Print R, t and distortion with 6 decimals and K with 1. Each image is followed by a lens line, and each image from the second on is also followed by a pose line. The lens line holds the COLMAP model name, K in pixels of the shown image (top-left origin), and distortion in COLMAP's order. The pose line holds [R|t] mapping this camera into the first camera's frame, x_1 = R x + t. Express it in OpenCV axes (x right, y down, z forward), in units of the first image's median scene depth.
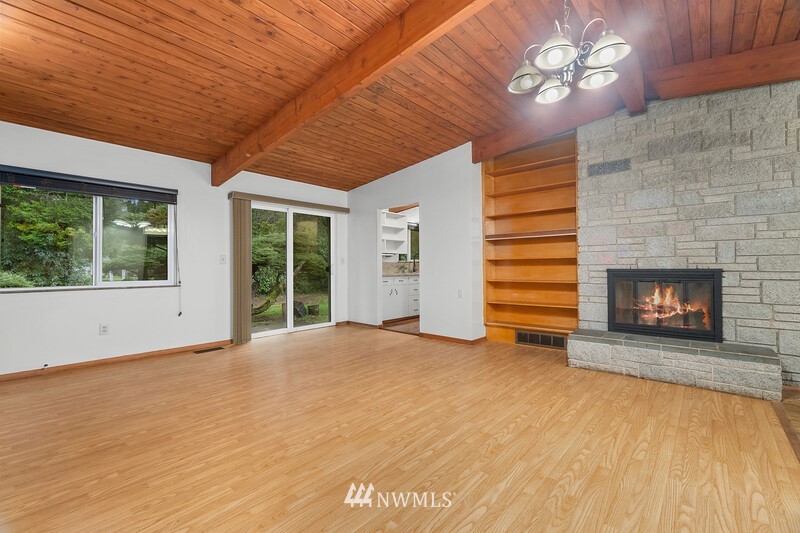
lens RADIAL K [[348.4, 0, 398.1], [0, 348.4, 266.1], [0, 0, 1]] dist [-0.004329, -0.000172]
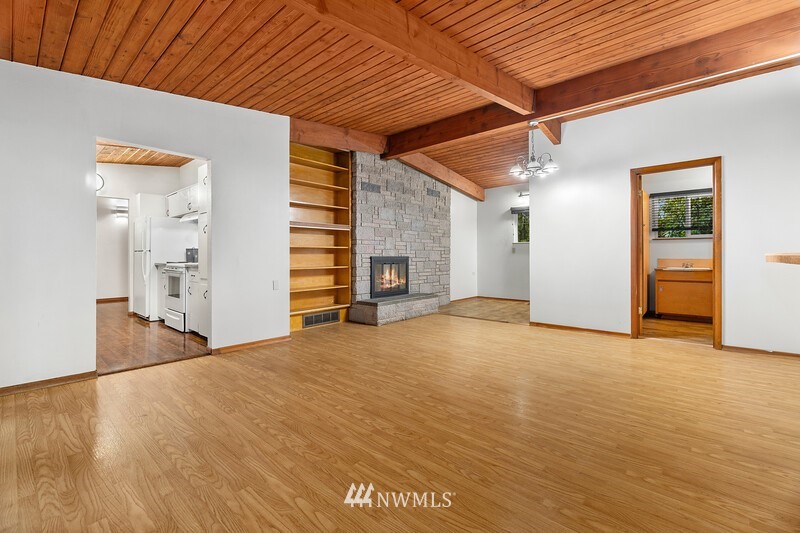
lens RADIAL K [[348.4, 0, 398.3], [0, 348.4, 259.7], [0, 0, 1]] dist [-0.004329, -0.000172]
pose [[-0.000701, -0.003254, 0.999994, -0.921901], [0.003164, 0.999990, 0.003256, 0.017396], [-0.999995, 0.003167, -0.000691, 0.939606]]
